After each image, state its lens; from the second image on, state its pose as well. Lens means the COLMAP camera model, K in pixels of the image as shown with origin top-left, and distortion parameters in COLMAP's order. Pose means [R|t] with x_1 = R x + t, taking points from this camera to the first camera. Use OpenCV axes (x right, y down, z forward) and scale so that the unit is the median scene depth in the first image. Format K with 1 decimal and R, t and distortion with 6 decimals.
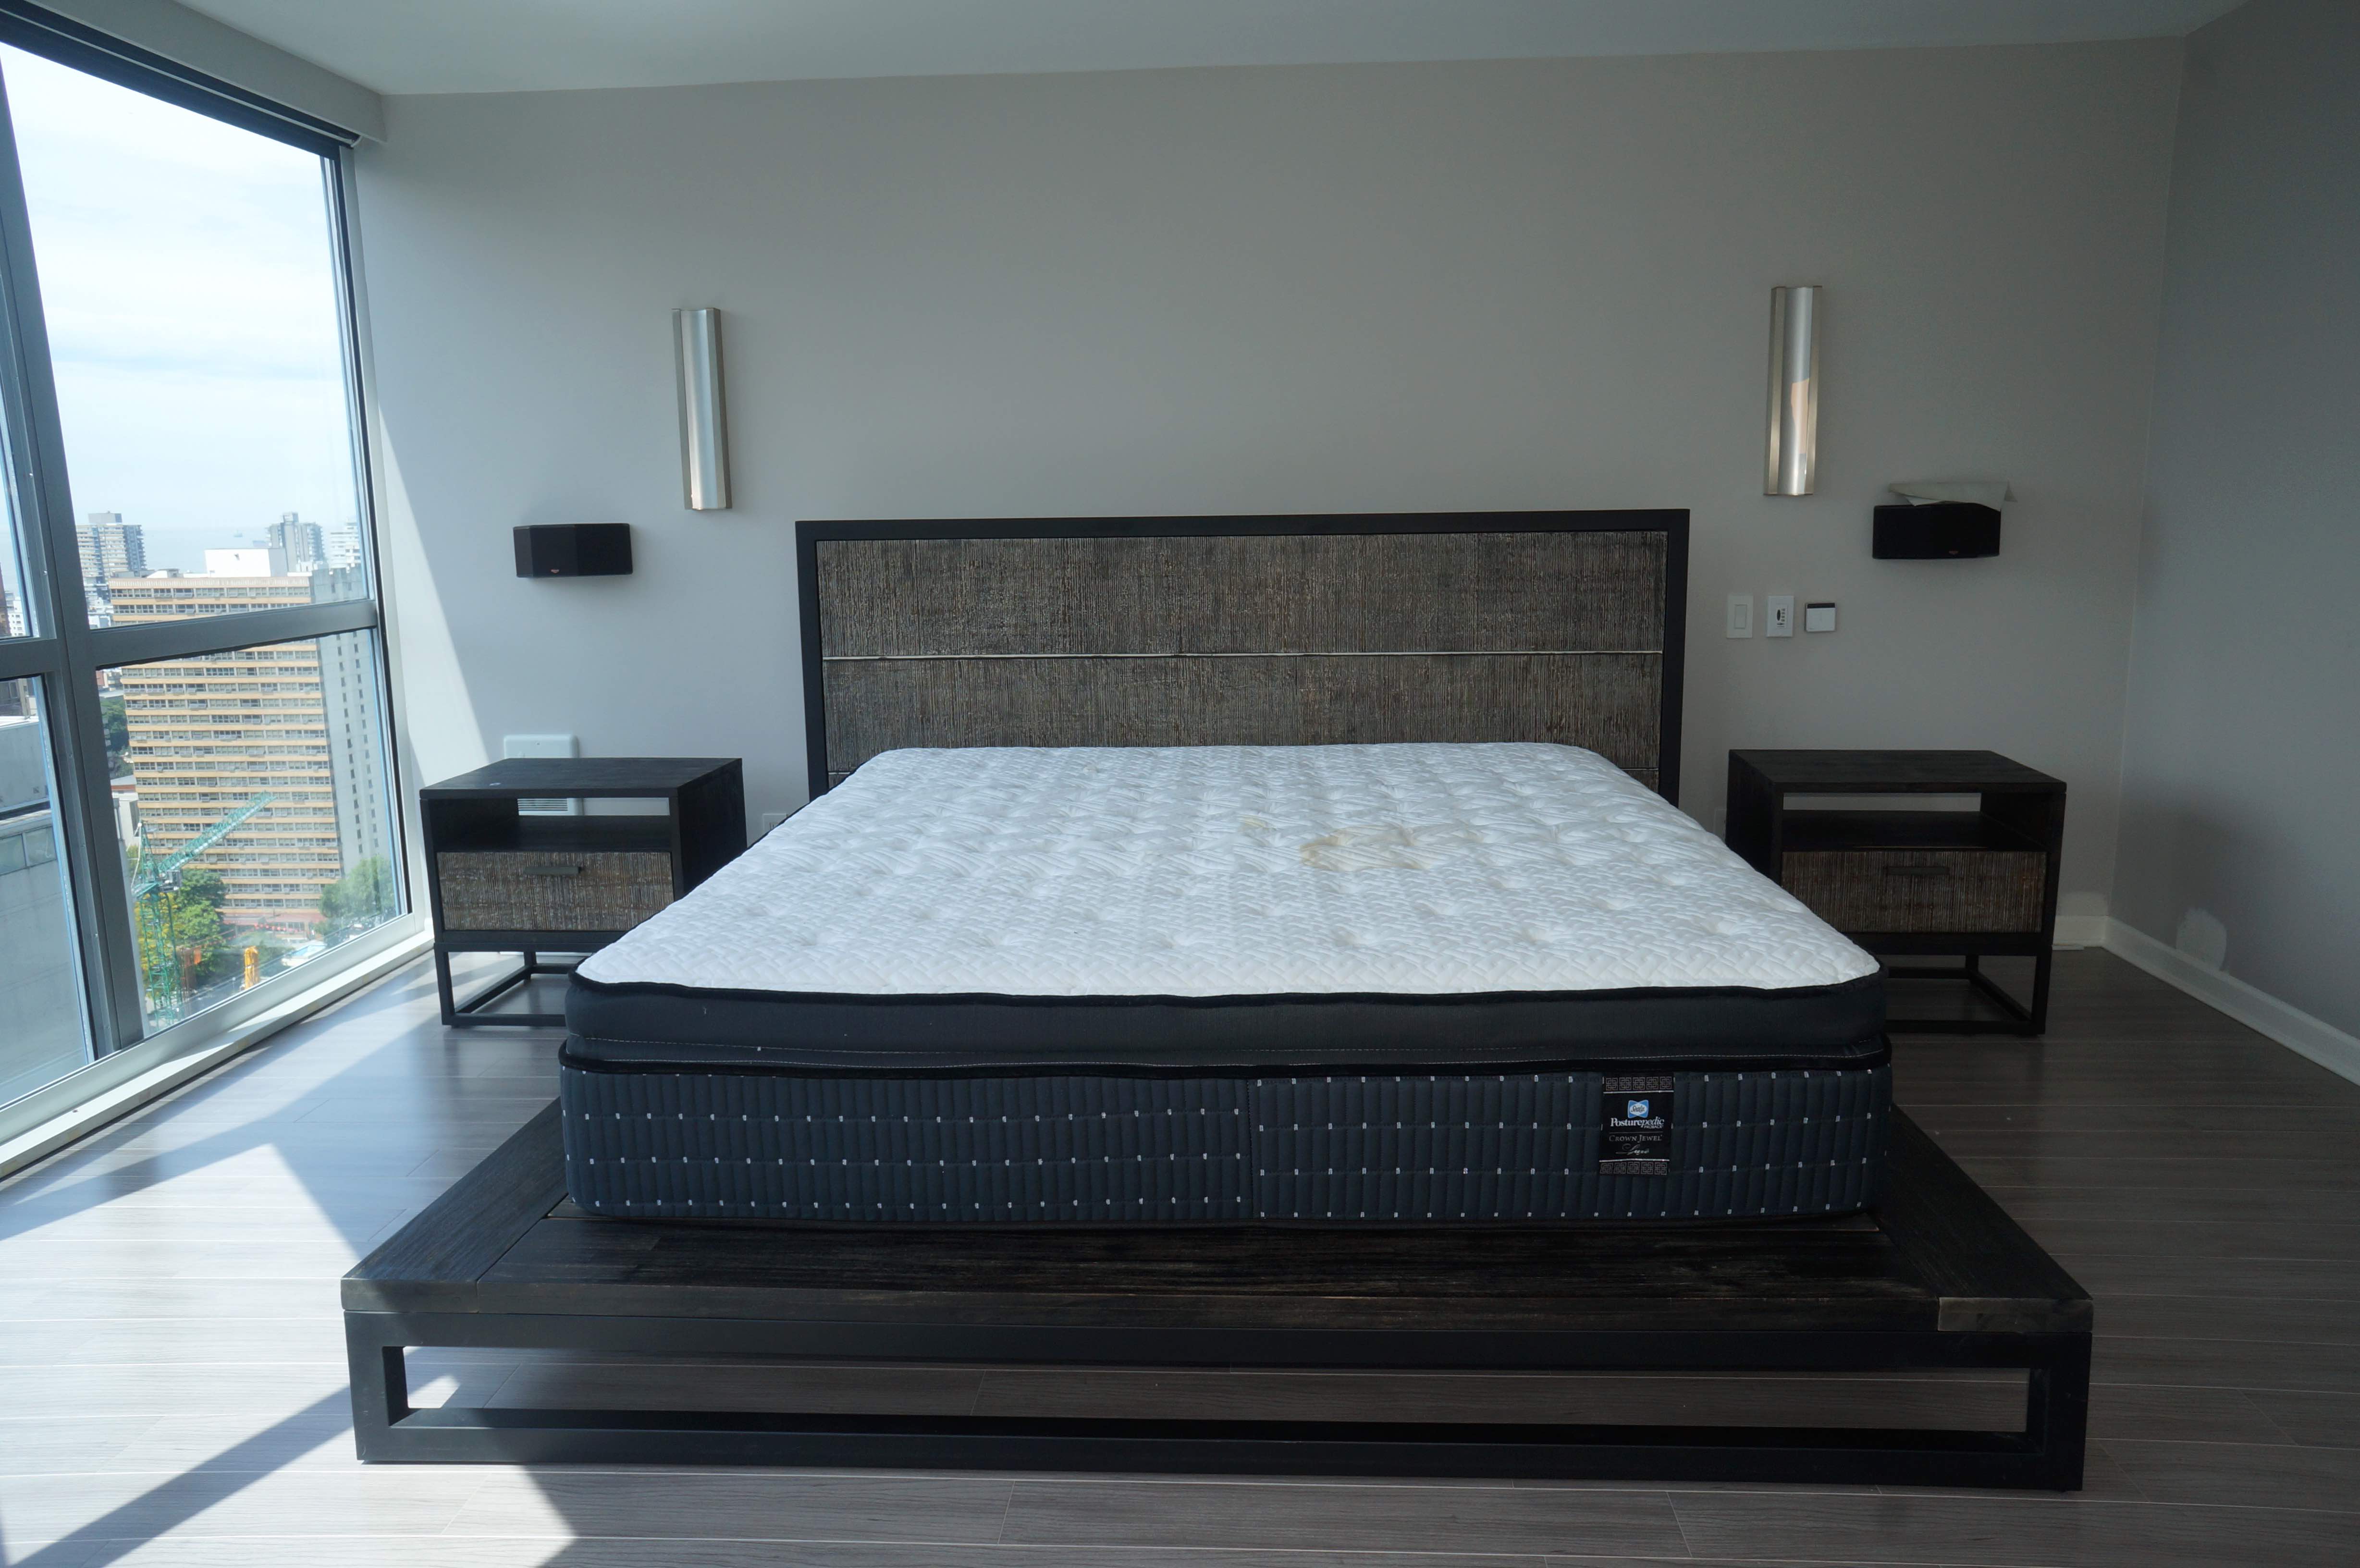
lens RADIAL K [[1606.6, 0, 1184.0], [0, 1606.6, 754.6], [0, 0, 1]] dist [-0.005107, 0.000903]
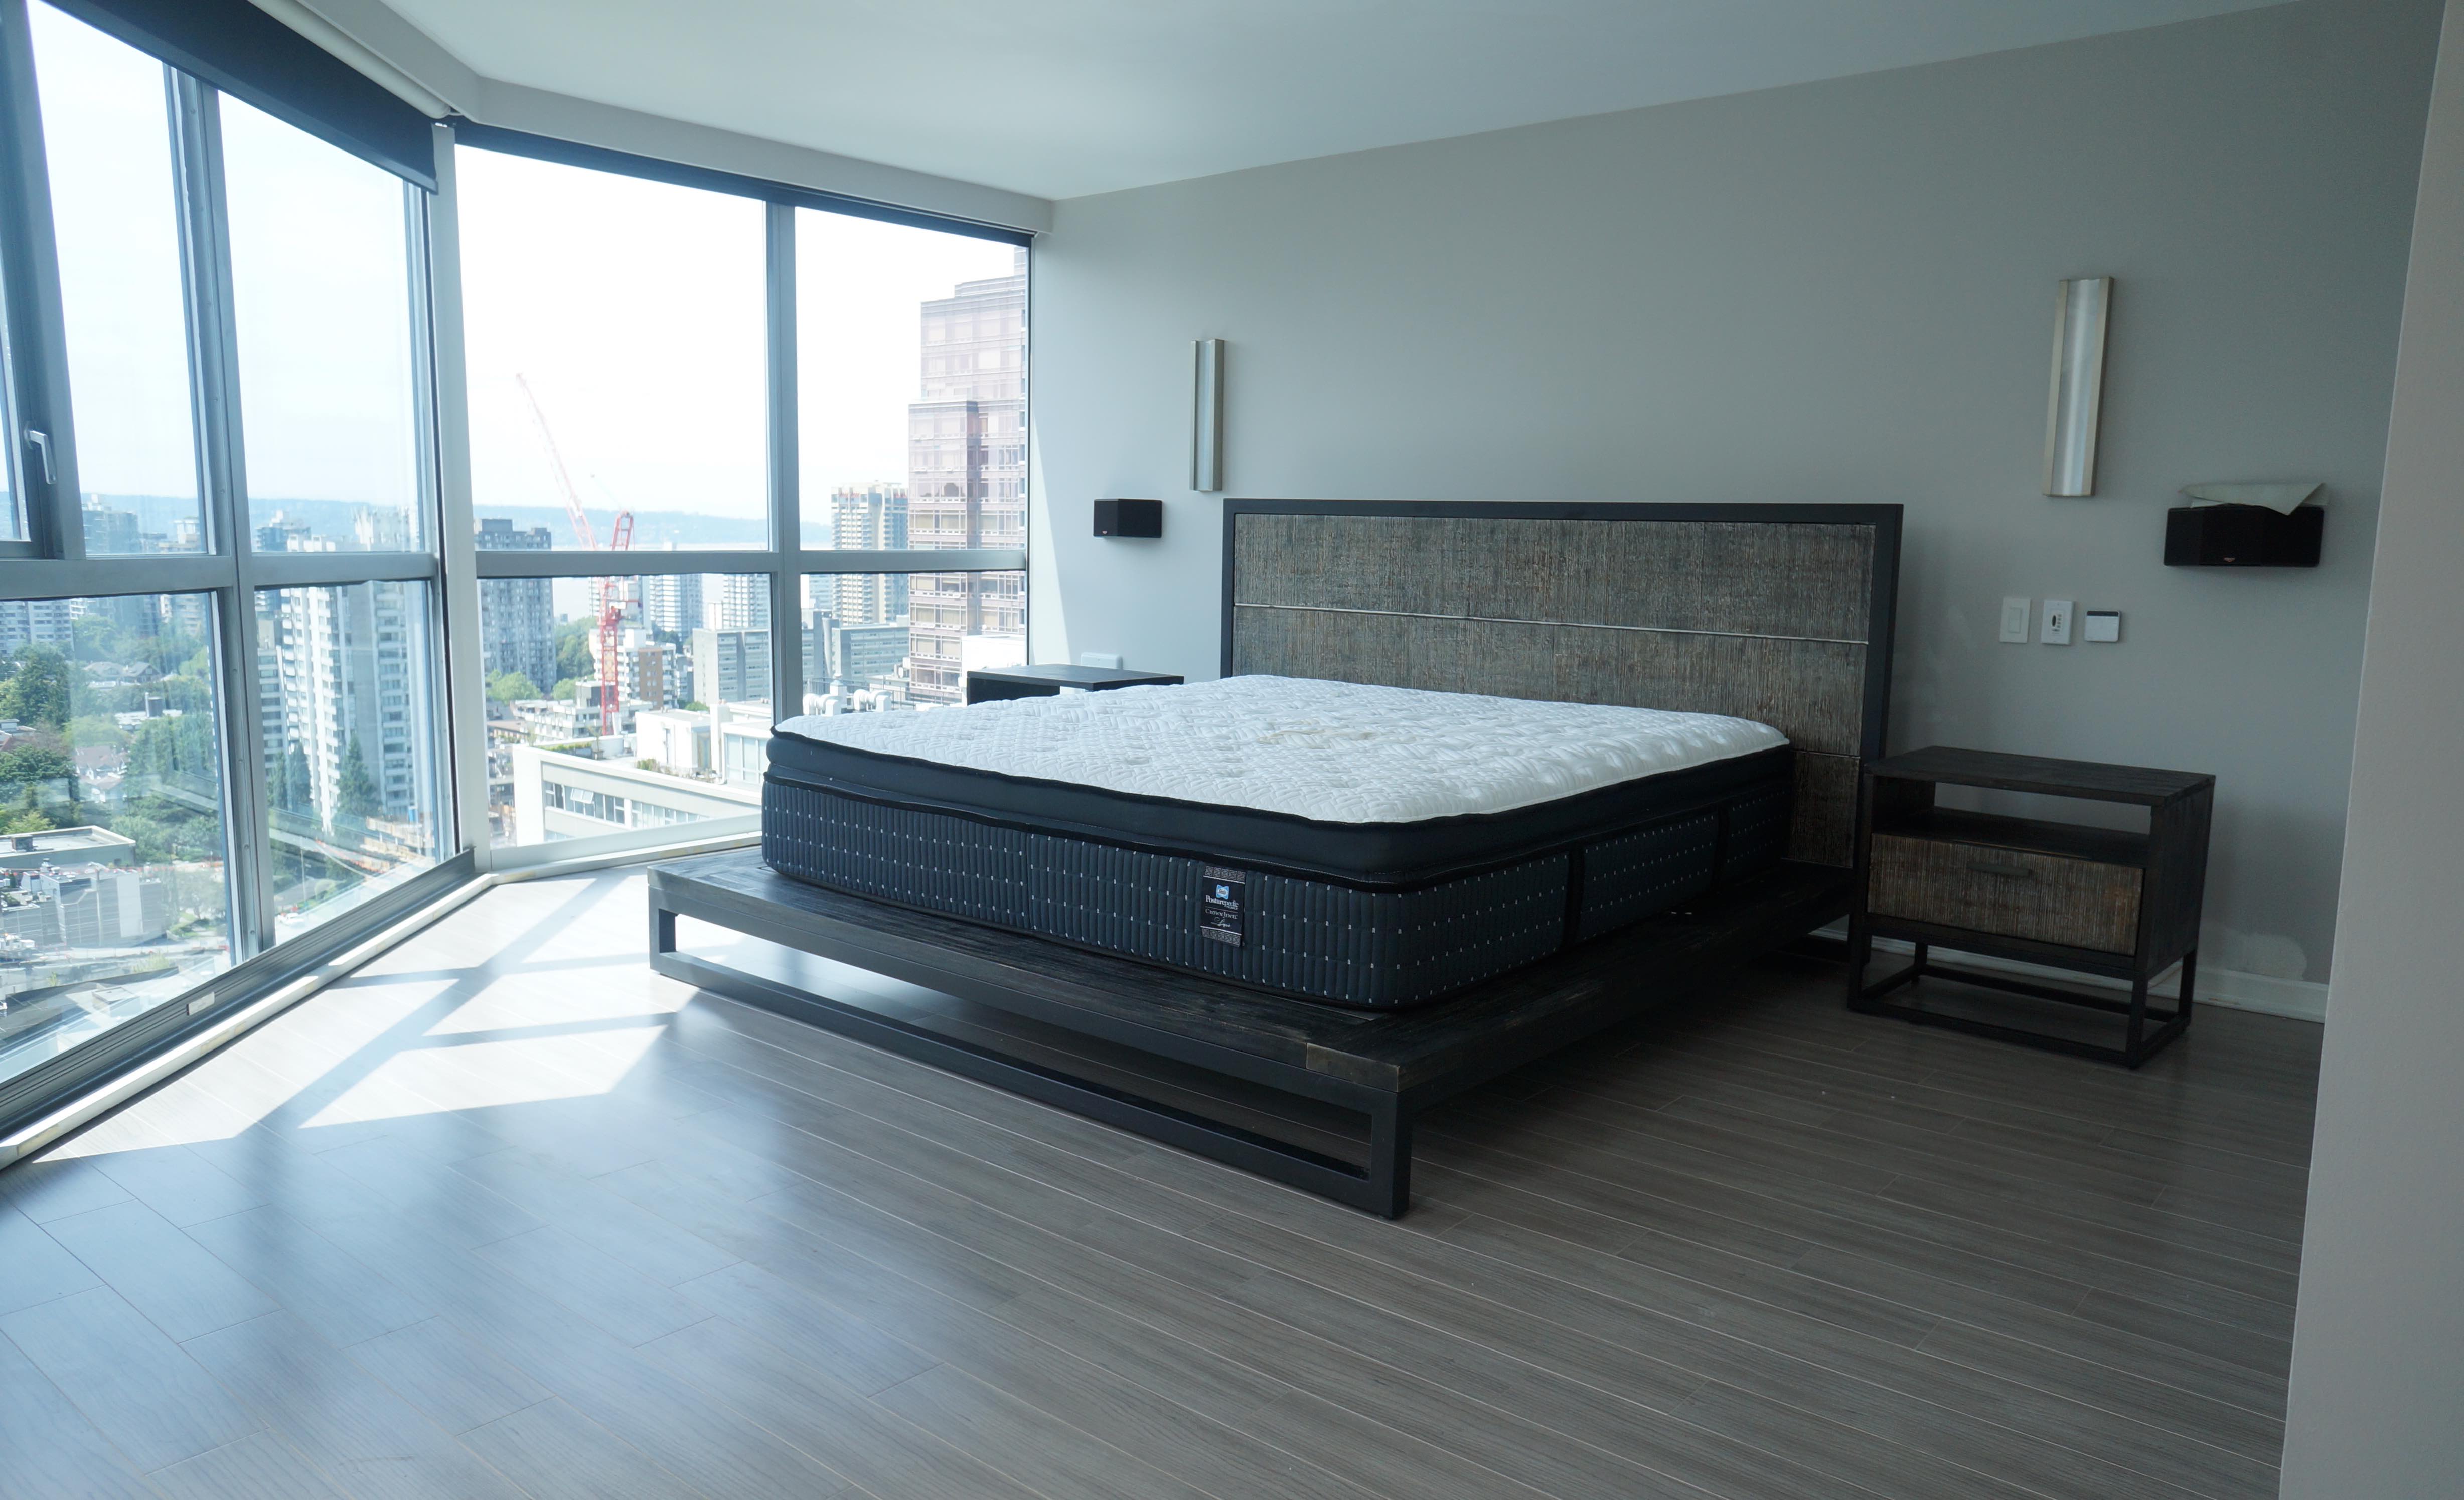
lens RADIAL K [[1660.1, 0, 1232.0], [0, 1660.1, 750.0], [0, 0, 1]] dist [-0.000184, 0.001185]
pose [[0.798596, 0.111477, -0.591454, 0.602921], [-0.128613, 0.991606, 0.013241, 0.041884], [0.587966, 0.065495, 0.806230, -0.087910]]
